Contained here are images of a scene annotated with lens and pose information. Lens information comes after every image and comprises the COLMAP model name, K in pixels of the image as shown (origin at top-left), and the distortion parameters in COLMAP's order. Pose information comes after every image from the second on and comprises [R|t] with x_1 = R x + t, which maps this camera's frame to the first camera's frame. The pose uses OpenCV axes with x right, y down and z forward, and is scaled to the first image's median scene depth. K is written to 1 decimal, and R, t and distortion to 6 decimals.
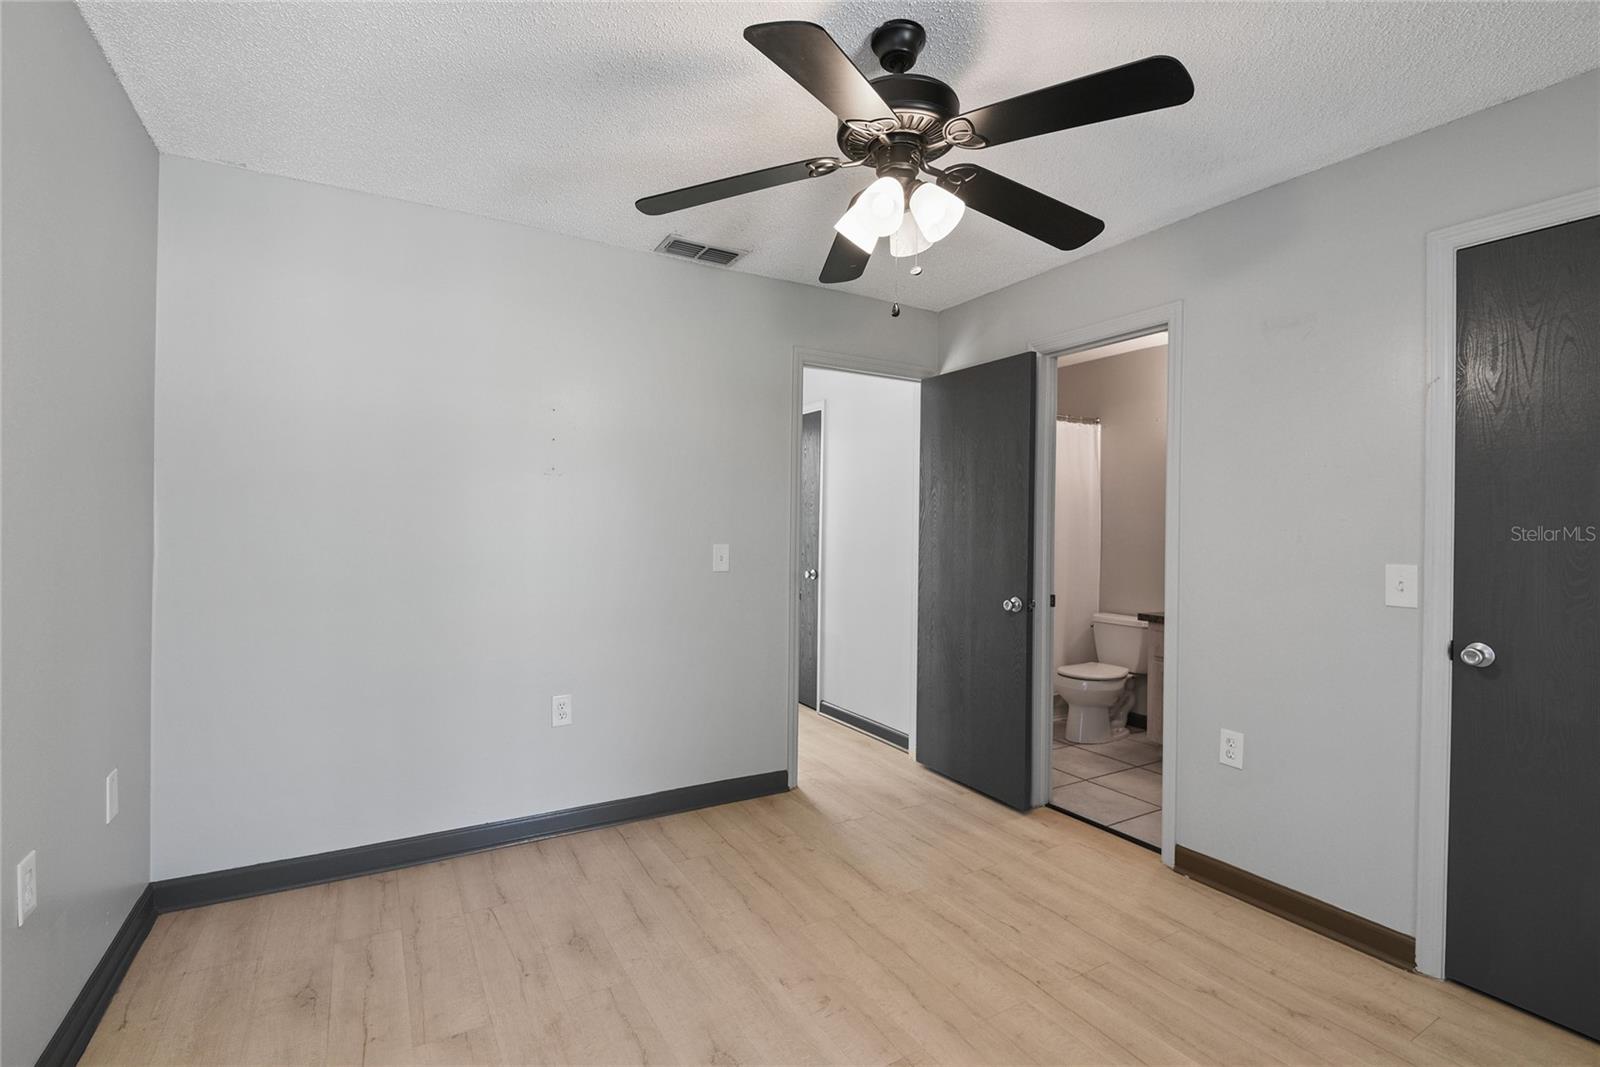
lens RADIAL K [[734.6, 0, 800.1], [0, 734.6, 534.4], [0, 0, 1]] dist [-0.018155, -0.001577]
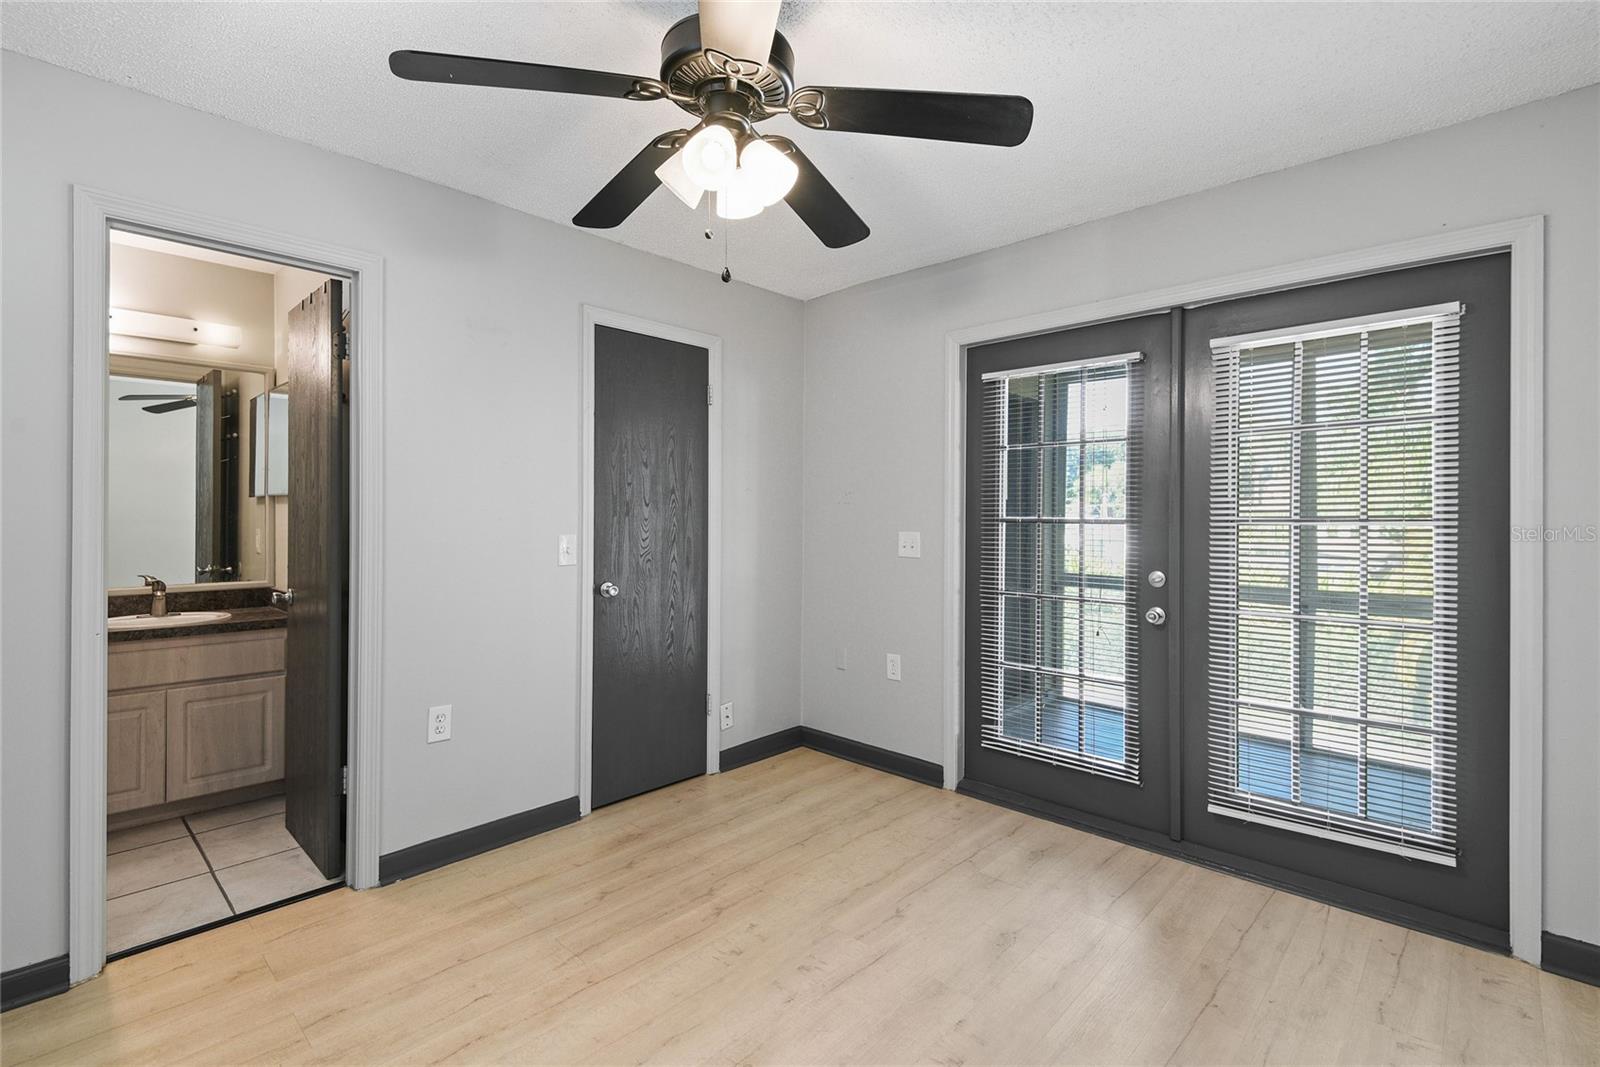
lens RADIAL K [[734.6, 0, 800.2], [0, 734.6, 522.0], [0, 0, 1]] dist [-0.018155, -0.001577]
pose [[-0.315963, -0.008784, 0.948731, -0.645840], [0.004958, 0.999928, 0.010909, 0.003197], [-0.948759, 0.008151, -0.315896, 1.013679]]
